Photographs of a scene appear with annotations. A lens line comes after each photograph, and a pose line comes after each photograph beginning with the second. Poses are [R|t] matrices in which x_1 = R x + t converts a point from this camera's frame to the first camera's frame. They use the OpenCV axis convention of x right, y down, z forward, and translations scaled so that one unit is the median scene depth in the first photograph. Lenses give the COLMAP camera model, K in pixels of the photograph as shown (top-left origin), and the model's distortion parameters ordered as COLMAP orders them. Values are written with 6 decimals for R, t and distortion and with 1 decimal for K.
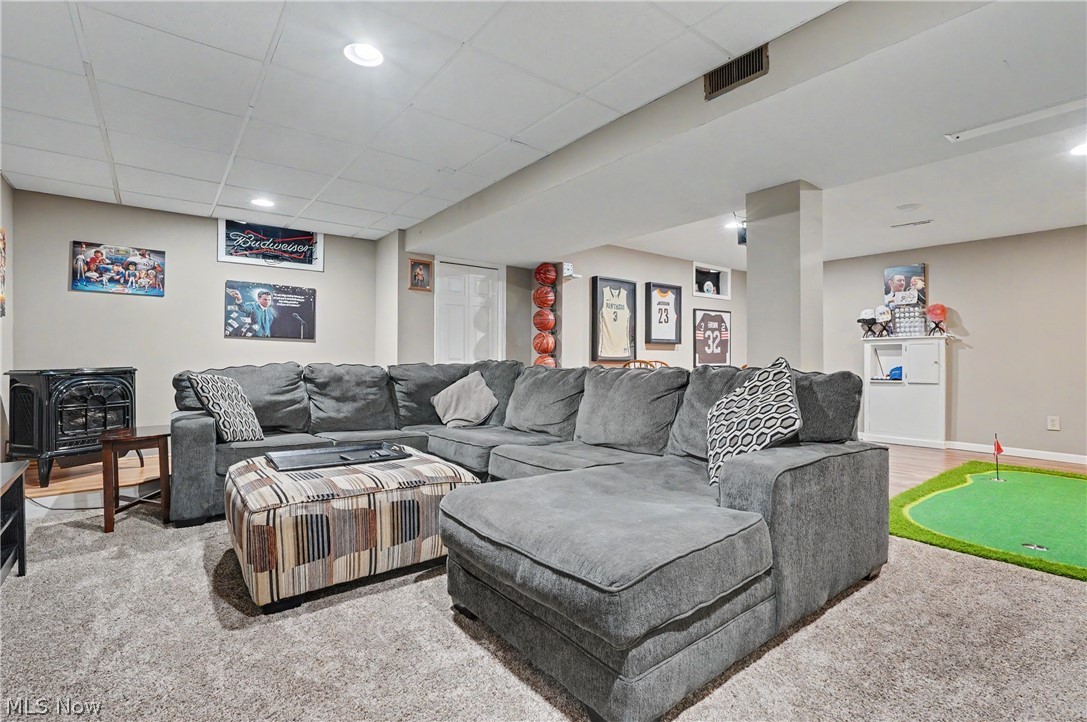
lens RADIAL K [[501.2, 0, 543.2], [0, 501.2, 361.3], [0, 0, 1]] dist [-0.012127, 0.001442]
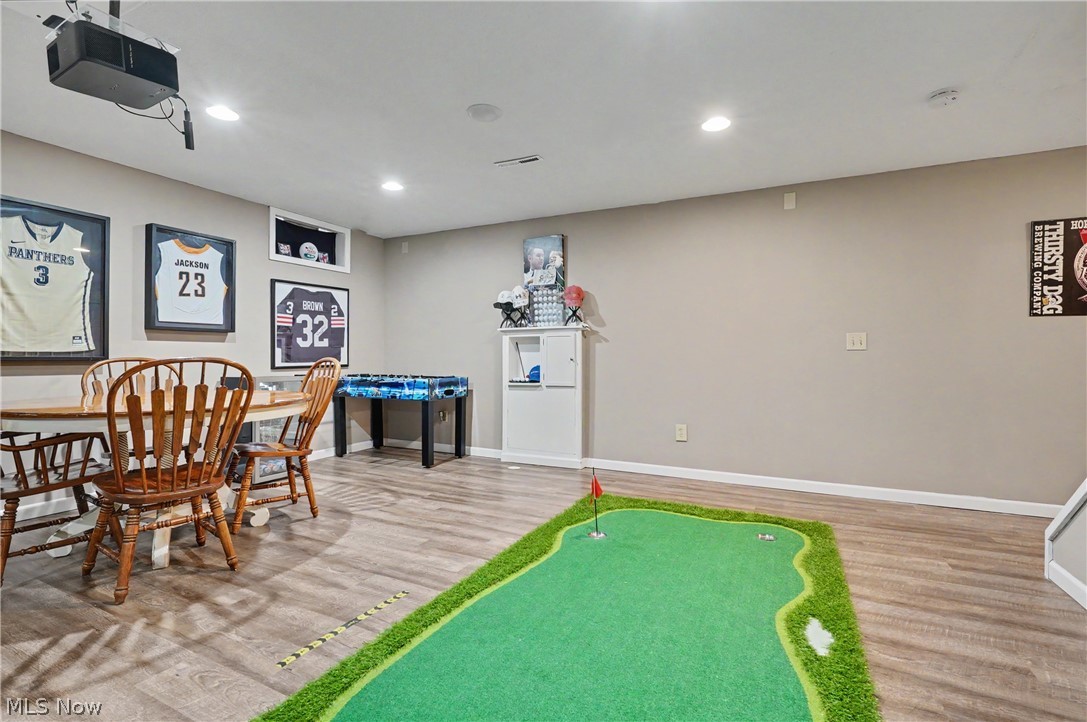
lens RADIAL K [[501.2, 0, 542.5], [0, 501.2, 358.9], [0, 0, 1]] dist [-0.012127, 0.001442]
pose [[0.899086, -0.004760, 0.437747, 0.365343], [0.003645, 0.999988, 0.003388, -0.001567], [-0.437758, -0.001451, 0.899092, 0.280361]]
